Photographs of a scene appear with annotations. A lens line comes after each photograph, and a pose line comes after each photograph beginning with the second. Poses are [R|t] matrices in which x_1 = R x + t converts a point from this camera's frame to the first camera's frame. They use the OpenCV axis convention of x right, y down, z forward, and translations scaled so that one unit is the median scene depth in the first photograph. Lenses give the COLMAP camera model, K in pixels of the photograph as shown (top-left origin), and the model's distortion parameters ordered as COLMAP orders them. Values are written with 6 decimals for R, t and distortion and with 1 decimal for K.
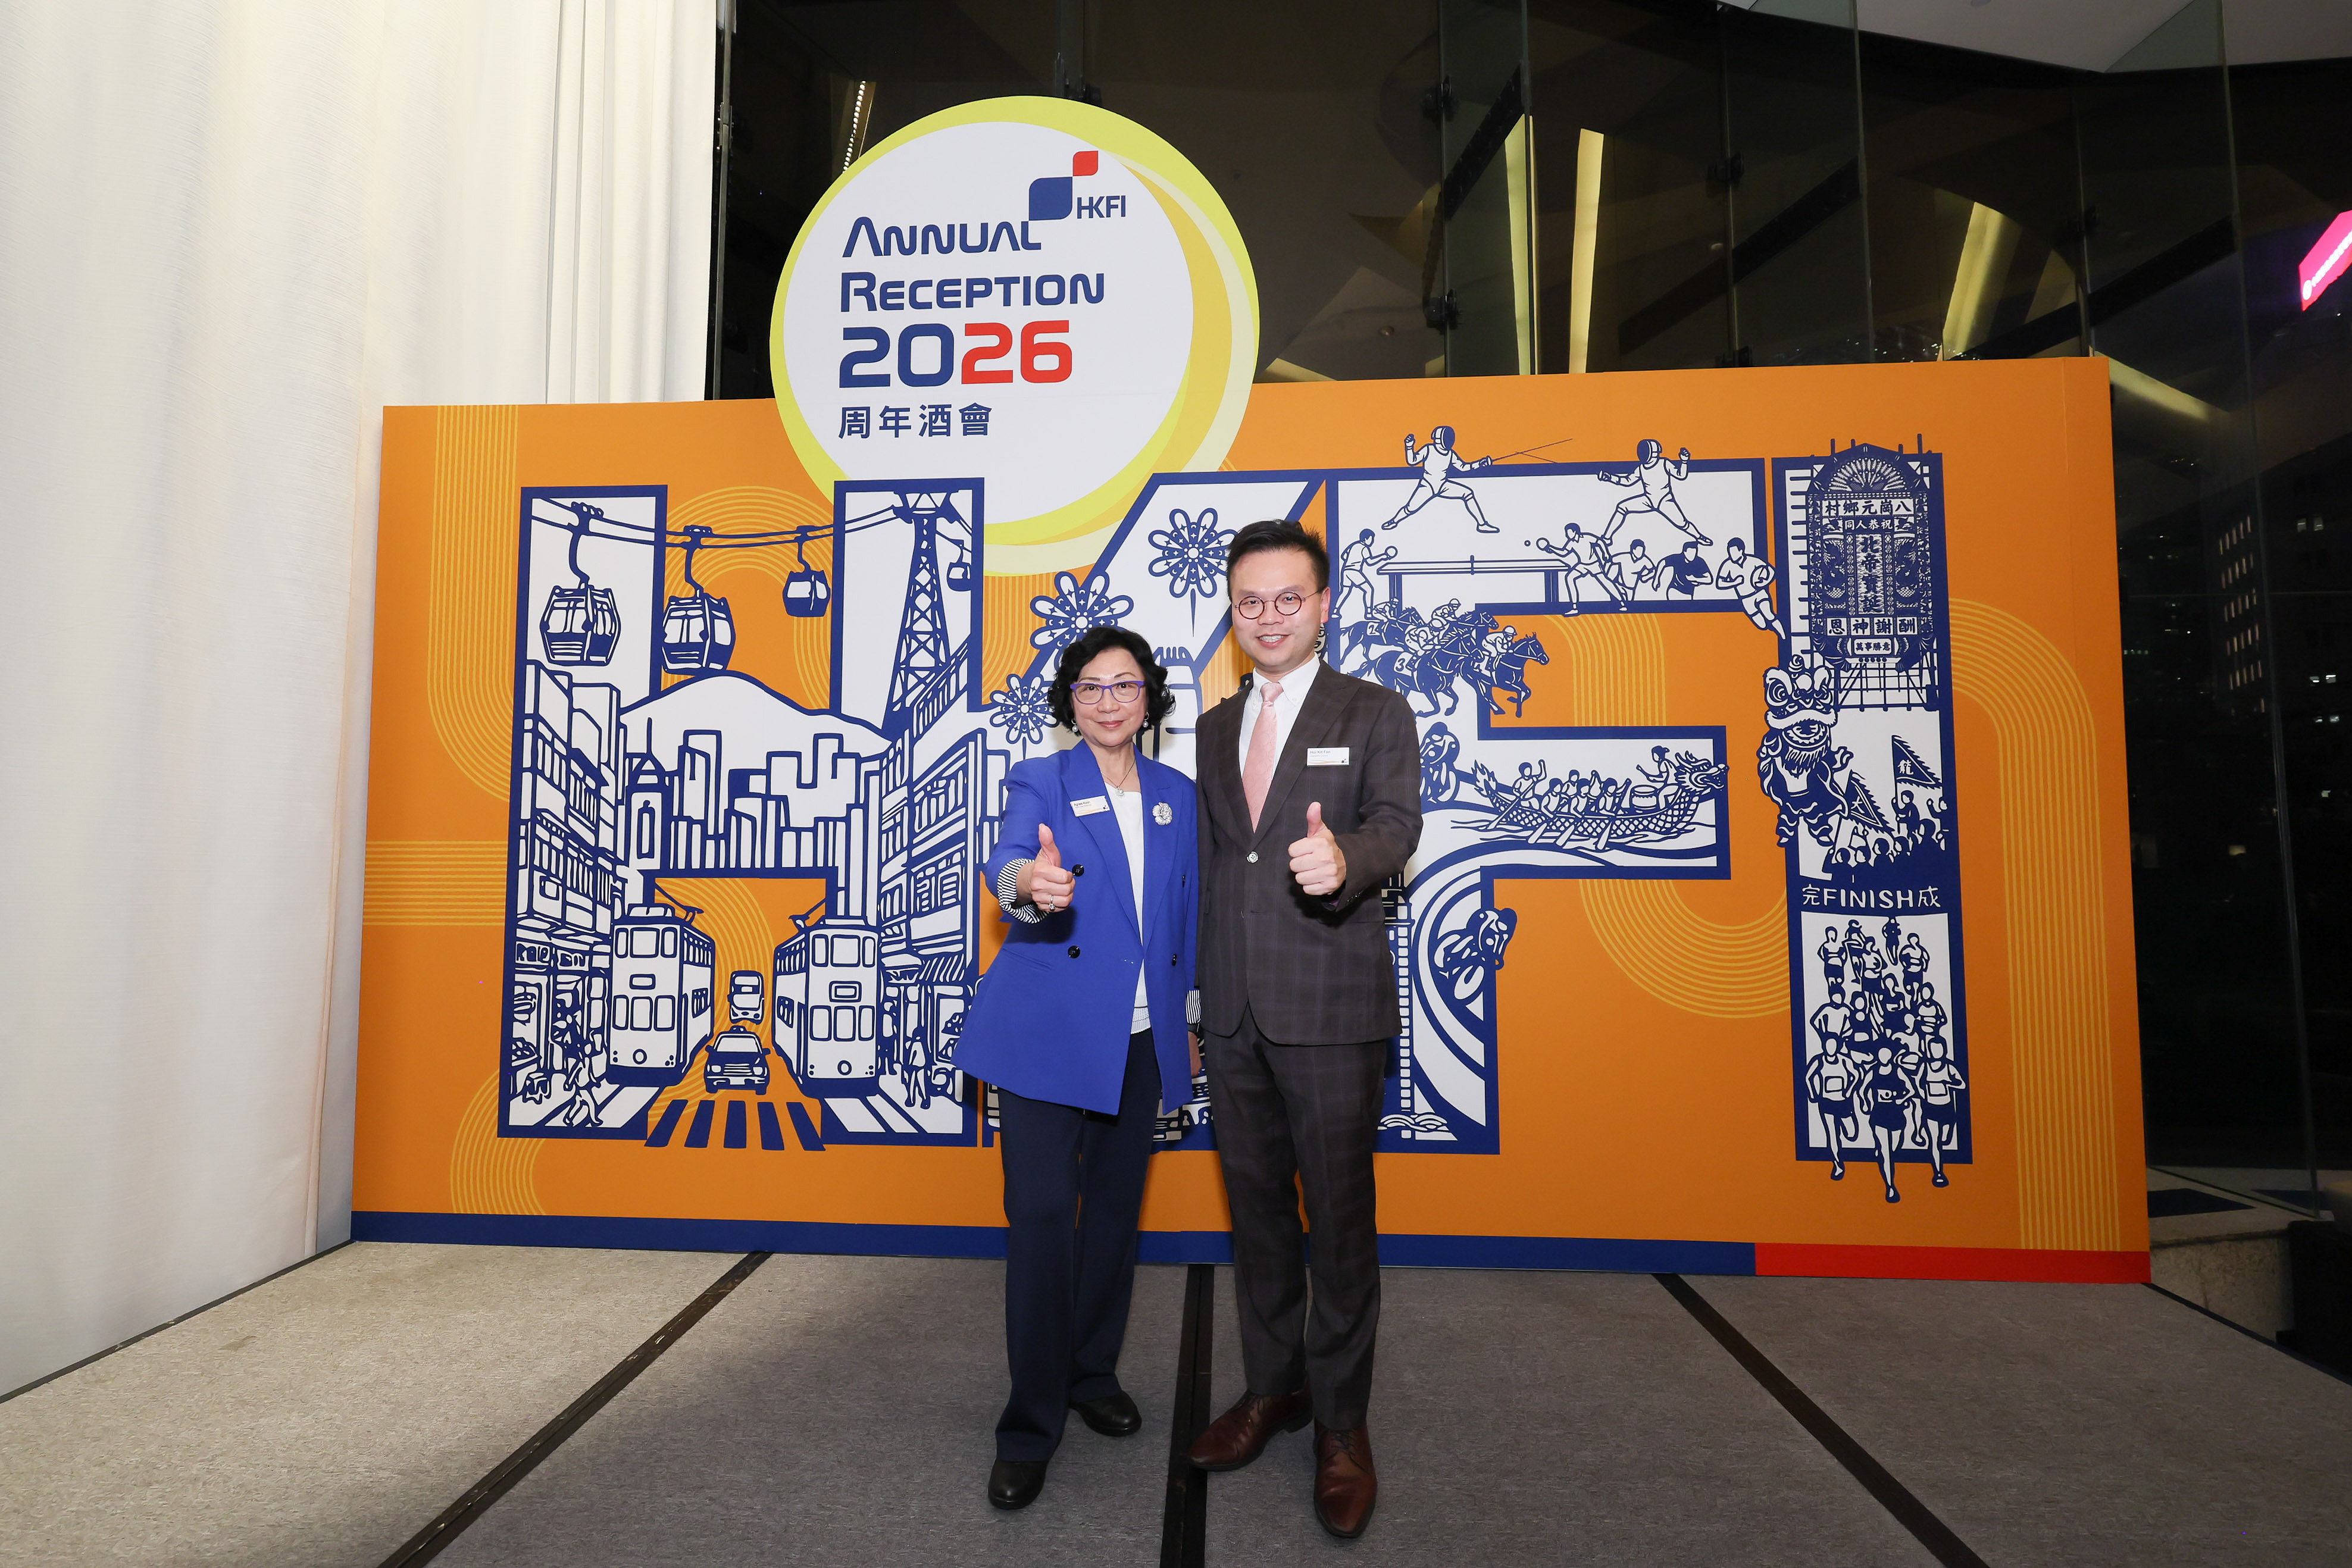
lens RADIAL K [[978.8, 0, 1171.3], [0, 978.8, 787.0], [0, 0, 1]] dist [0.001530, 0.000726]
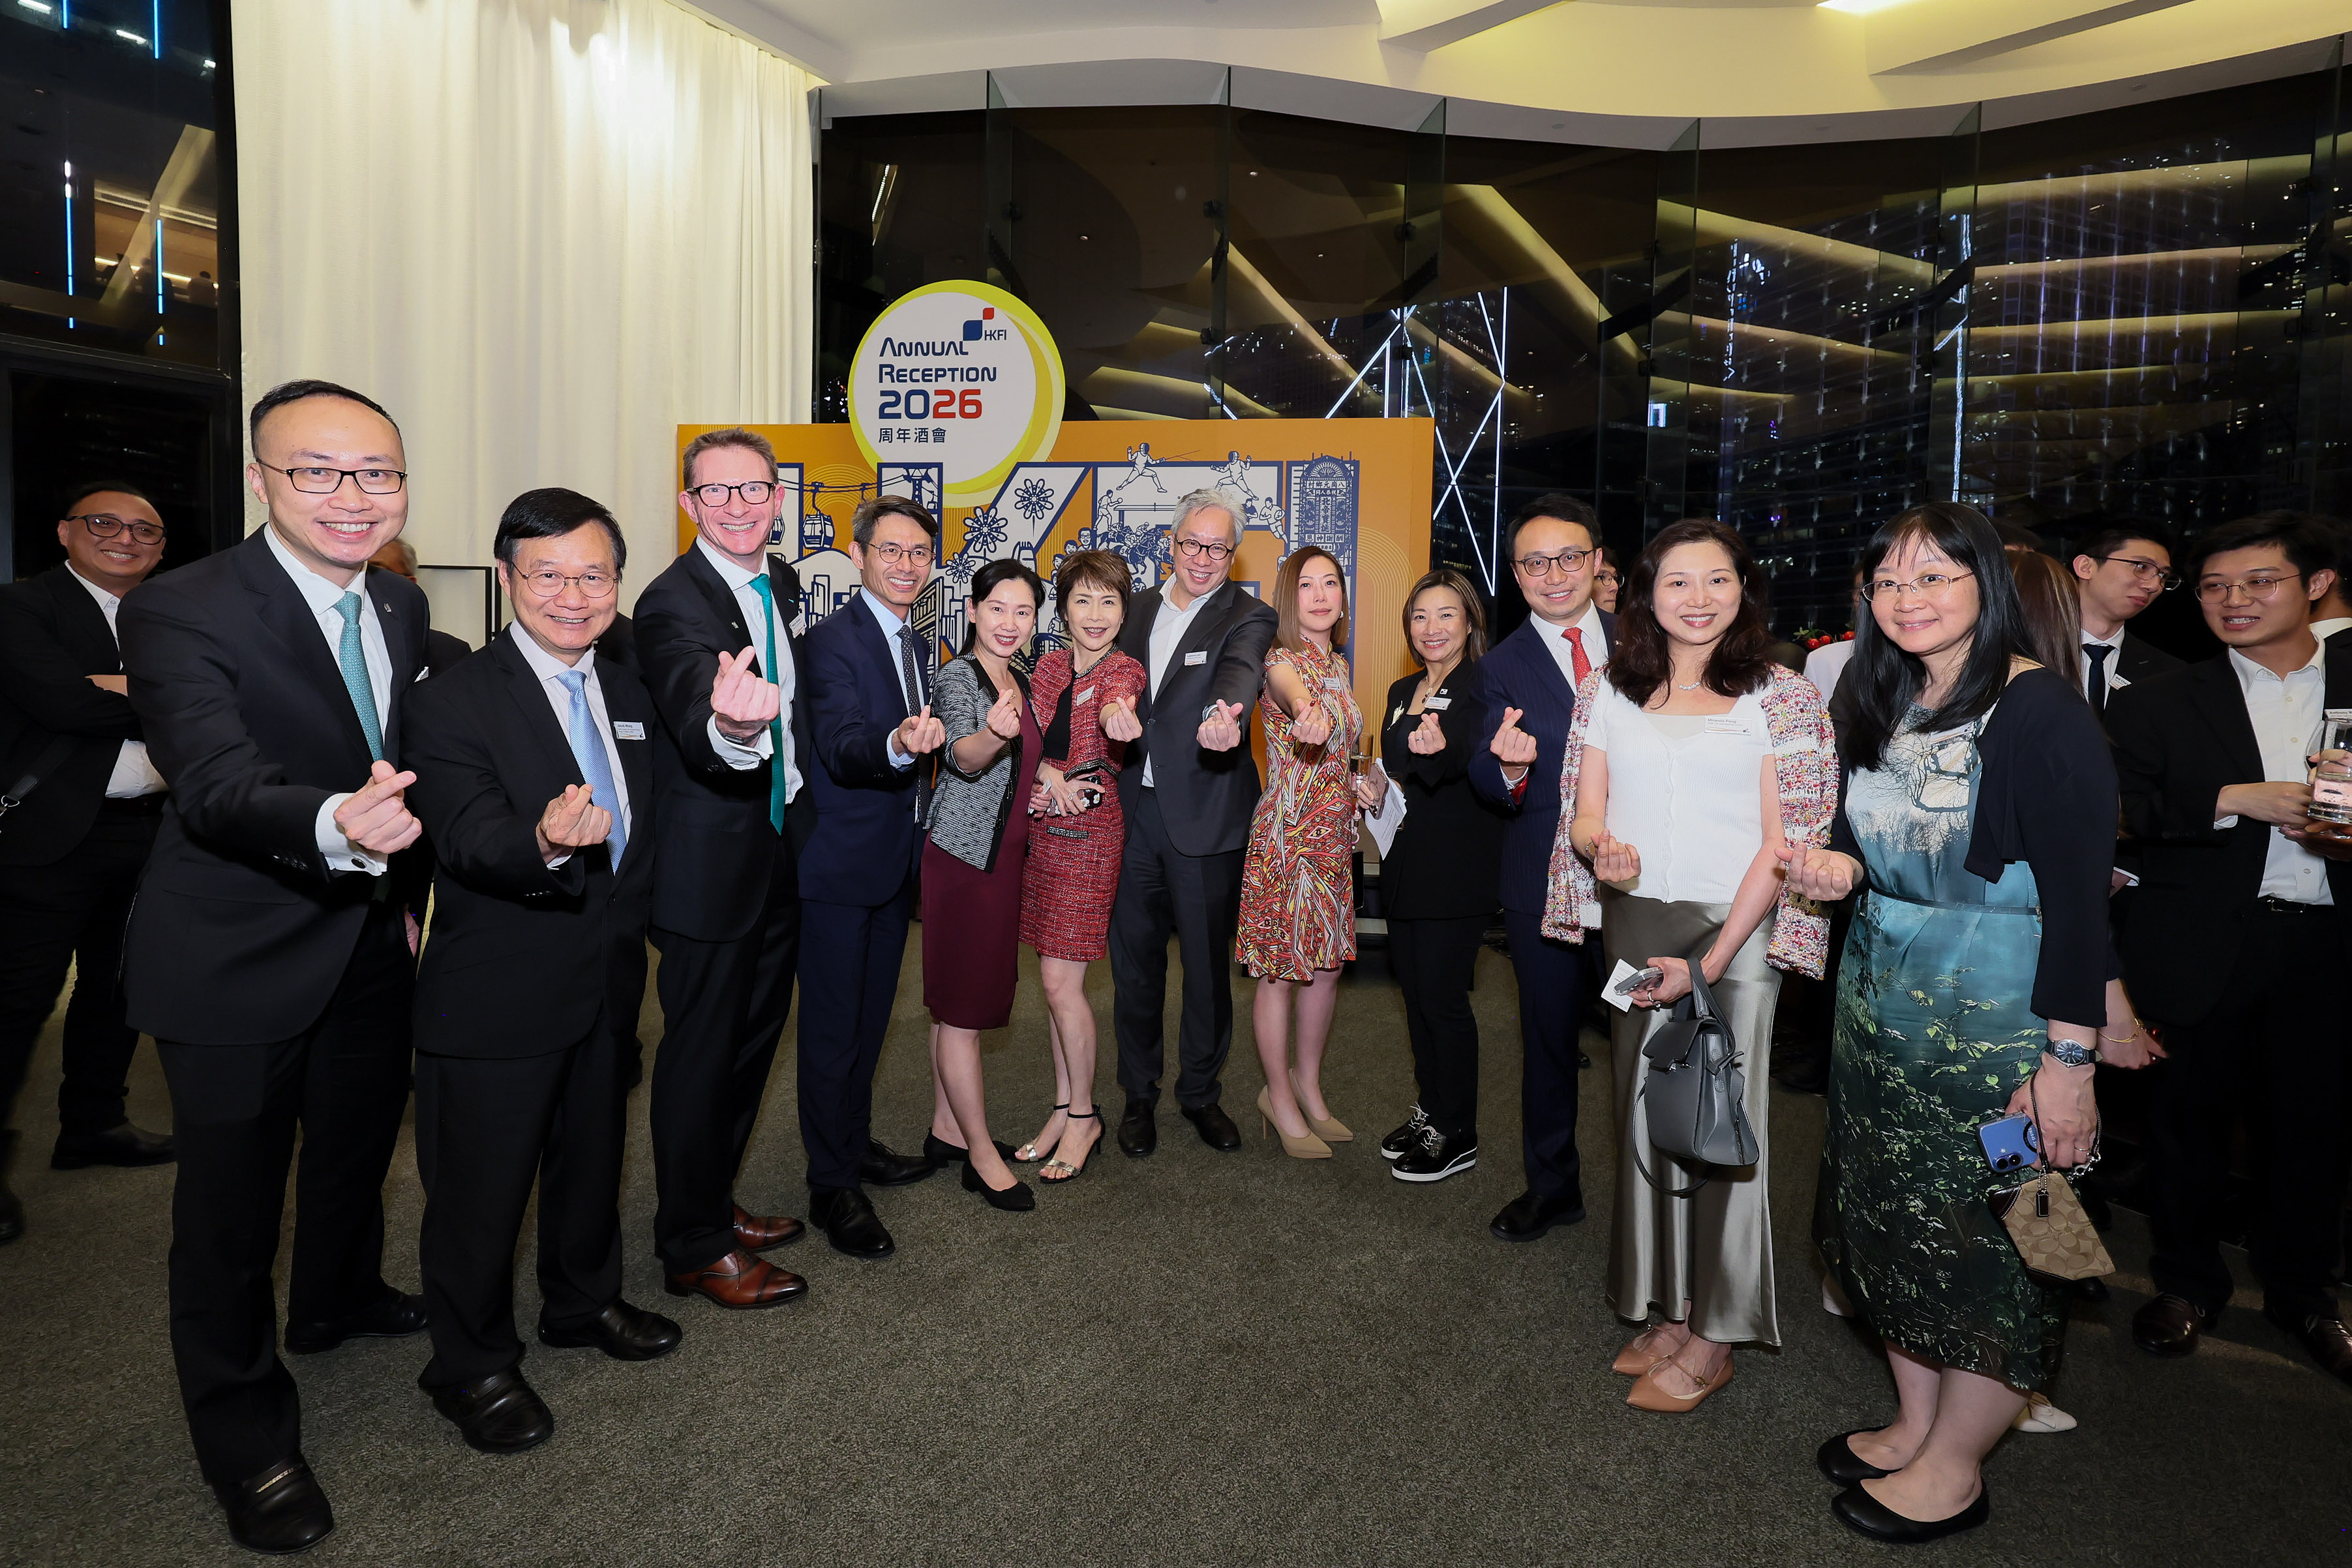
lens RADIAL K [[1057.3, 0, 1167.6], [0, 1057.3, 706.7], [0, 0, 1]] dist [0.000072, 0.001424]
pose [[0.997485, 0.023913, -0.066727, 0.492086], [-0.016420, 0.993722, 0.110662, -0.038470], [0.068954, -0.109288, 0.991616, -1.409587]]
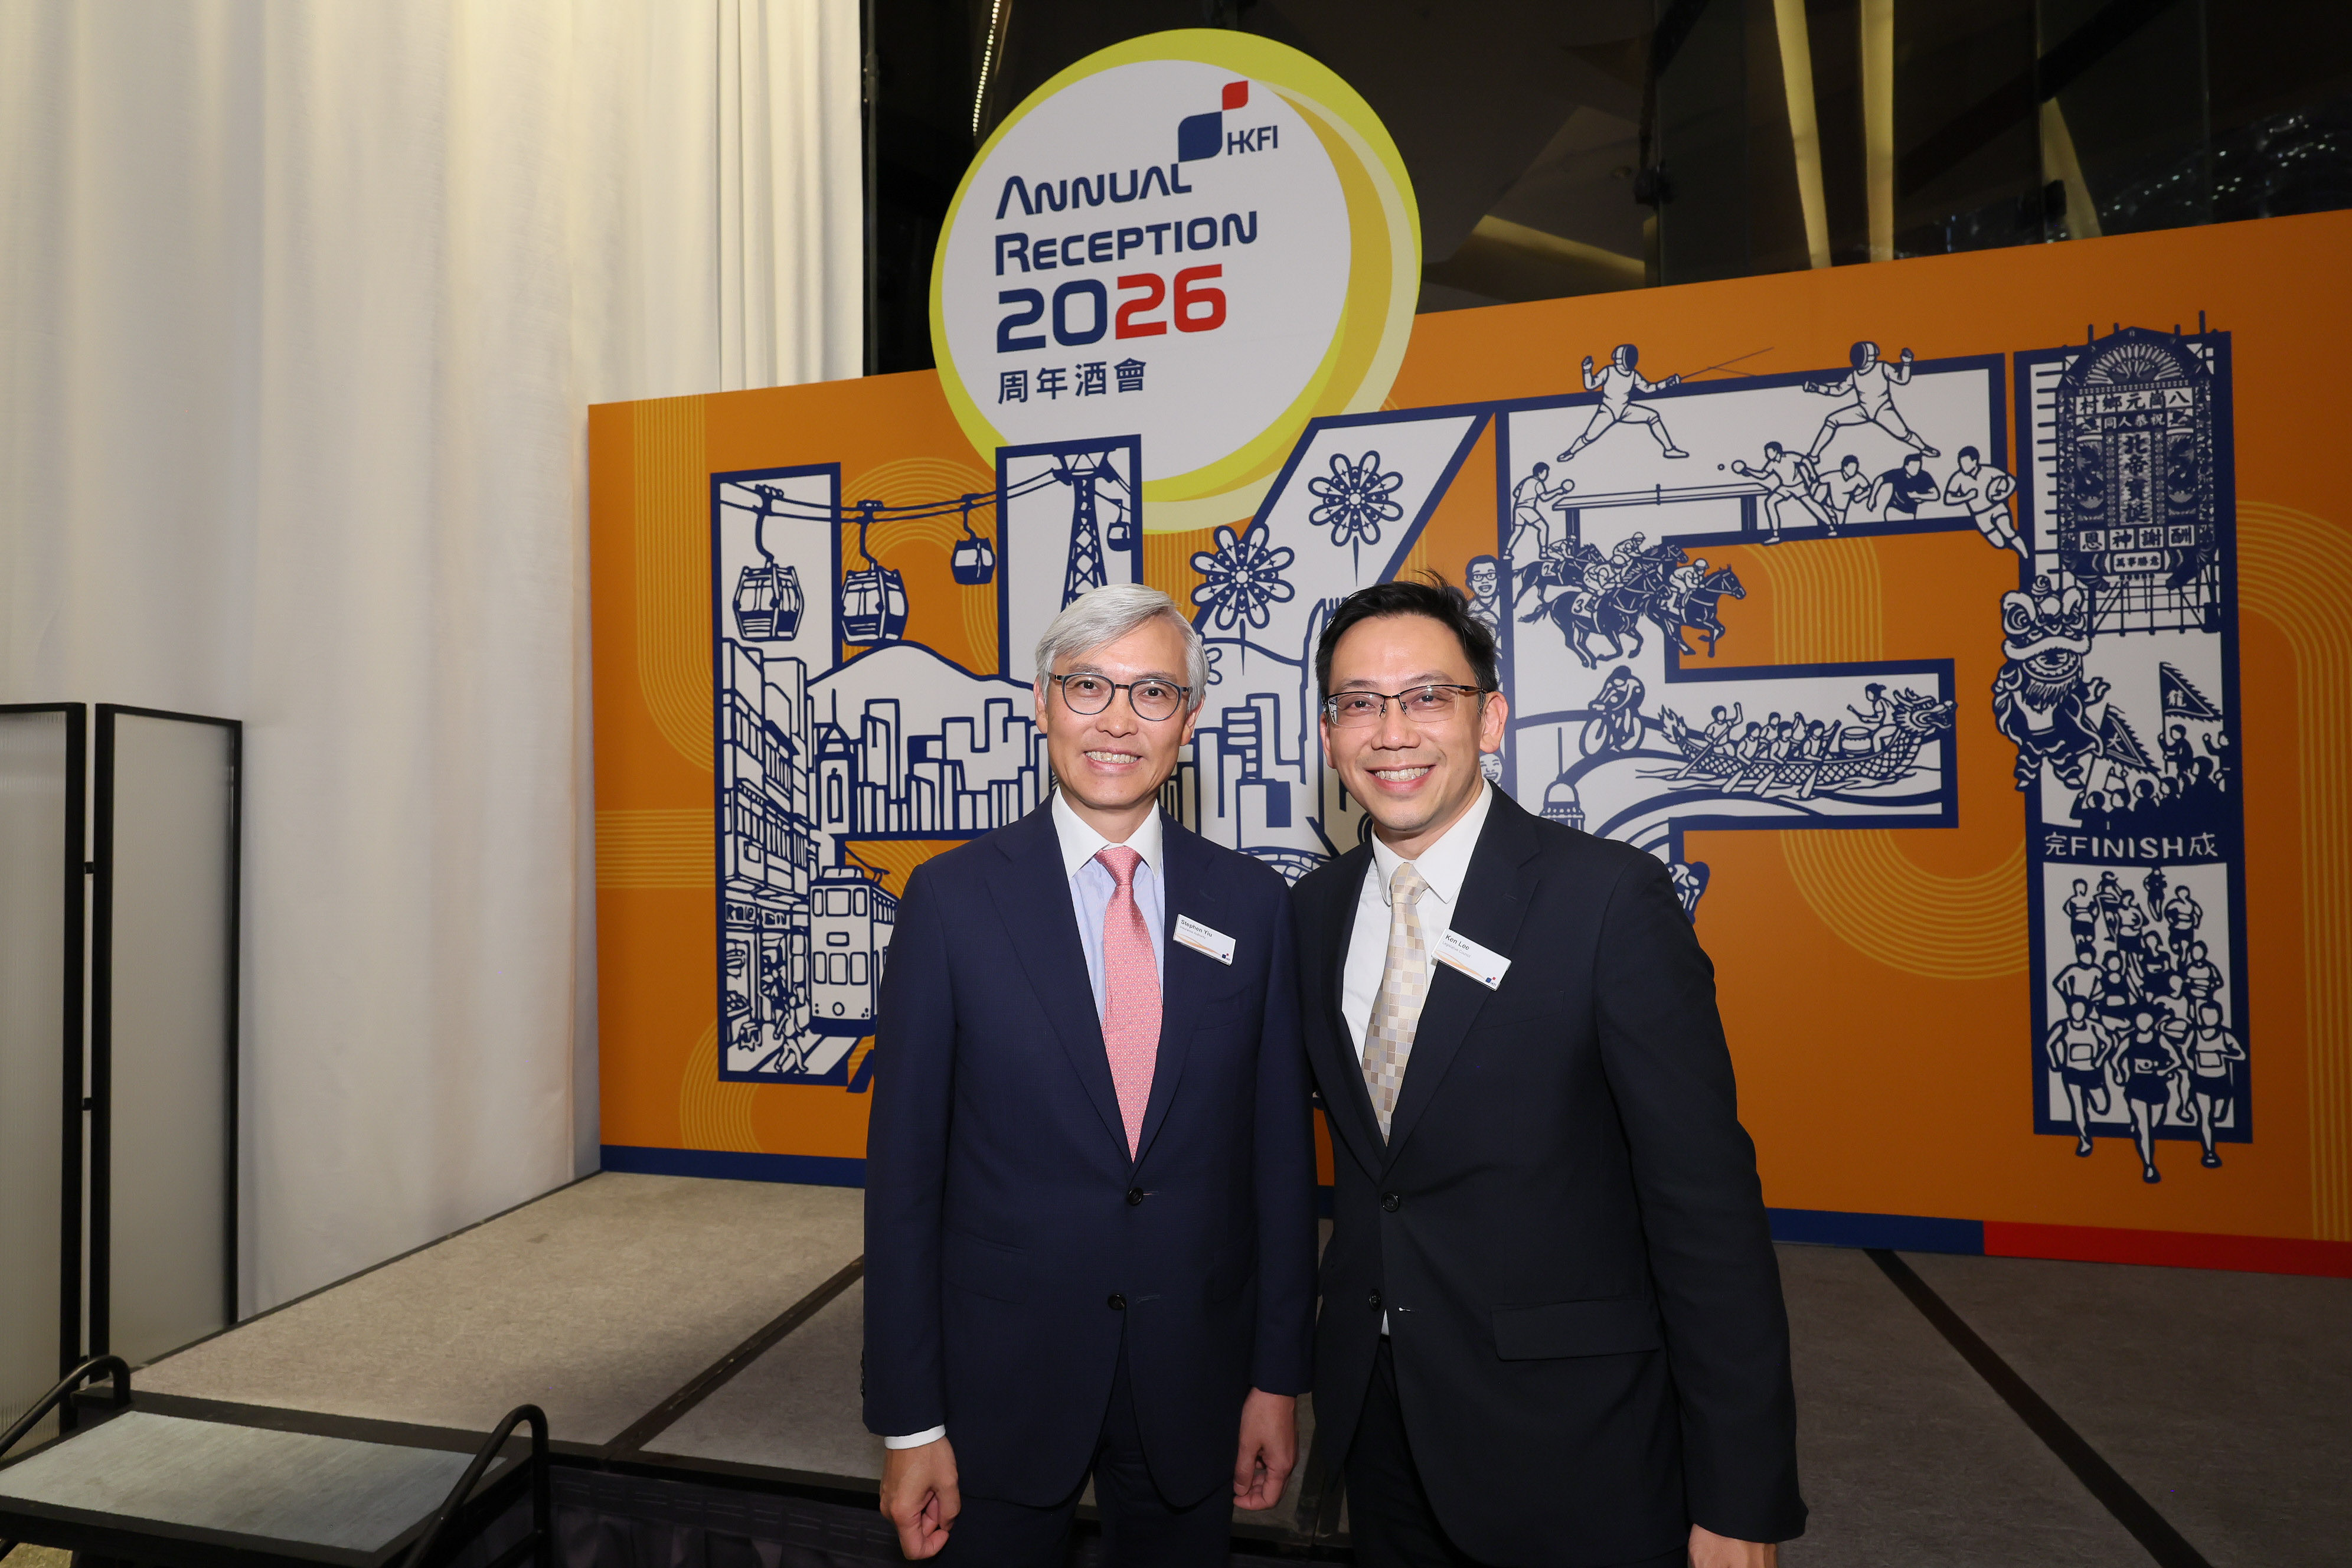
lens RADIAL K [[1184.2, 0, 1176.3], [0, 1184.2, 790.6], [0, 0, 1]] dist [0.000495, 0.002364]
pose [[0.985310, -0.019226, -0.169689, 0.040501], [0.026804, 0.998738, 0.042478, -0.006032], [0.168658, -0.046402, 0.984582, -0.189497]]
